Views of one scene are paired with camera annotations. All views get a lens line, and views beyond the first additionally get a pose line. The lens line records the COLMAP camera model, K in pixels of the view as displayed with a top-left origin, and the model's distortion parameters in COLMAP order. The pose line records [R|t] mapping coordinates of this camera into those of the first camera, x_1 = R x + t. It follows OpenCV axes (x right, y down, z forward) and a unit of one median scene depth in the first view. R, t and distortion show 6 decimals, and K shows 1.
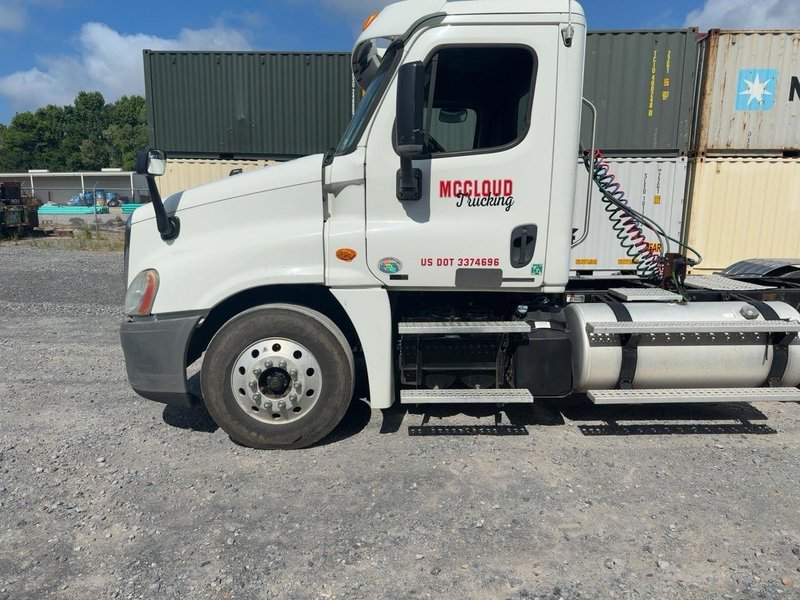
lens RADIAL K [[568.0, 0, 403.9], [0, 568.0, 301.3], [0, 0, 1]] dist [0.110513, -0.152477]
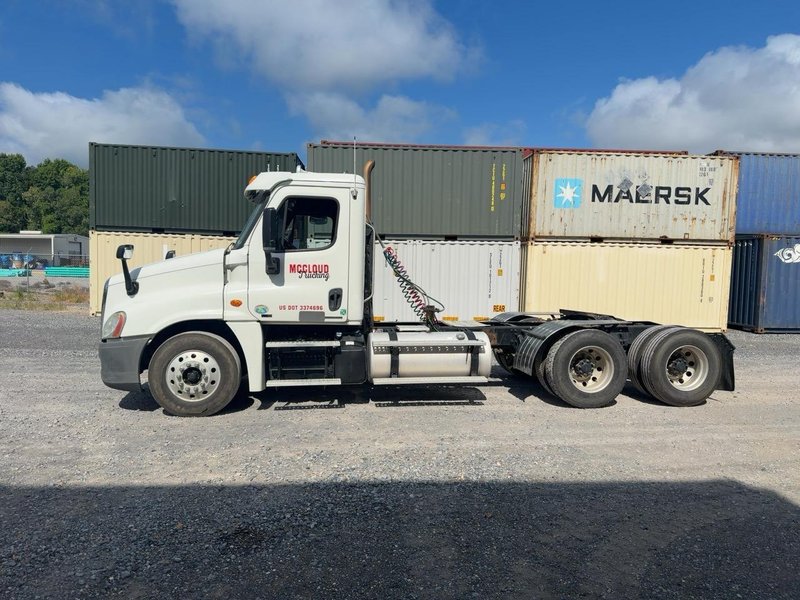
lens RADIAL K [[568.0, 0, 403.9], [0, 568.0, 301.3], [0, 0, 1]] dist [0.110513, -0.152477]
pose [[0.992689, 0.006969, 0.120501, 0.197192], [0.006662, 0.993646, -0.112349, 0.113475], [-0.120518, 0.112331, 0.986335, -0.815268]]
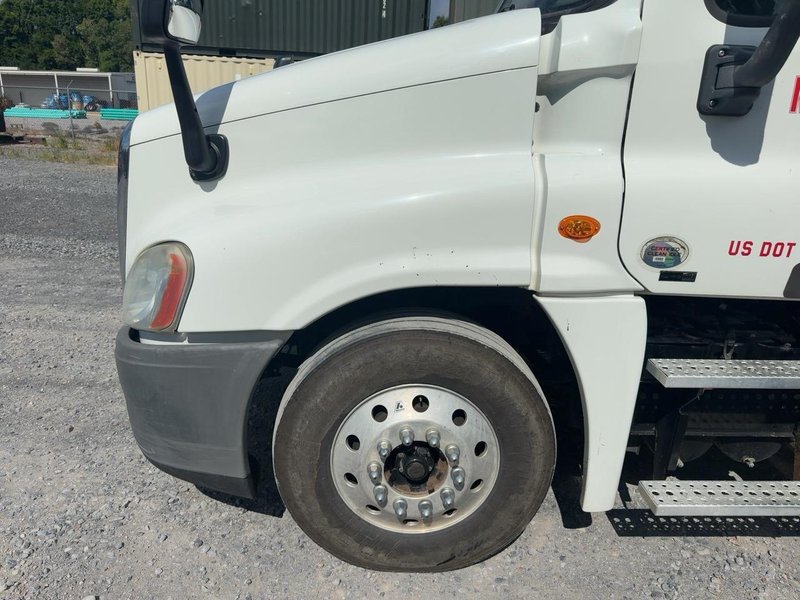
lens RADIAL K [[569.8, 0, 404.6], [0, 569.8, 303.1], [0, 0, 1]] dist [0.069851, -0.077575]
pose [[0.999188, 0.030816, 0.025944, -0.246414], [-0.034125, 0.989758, 0.138614, -0.077403], [-0.021407, -0.139387, 0.990007, 0.487317]]
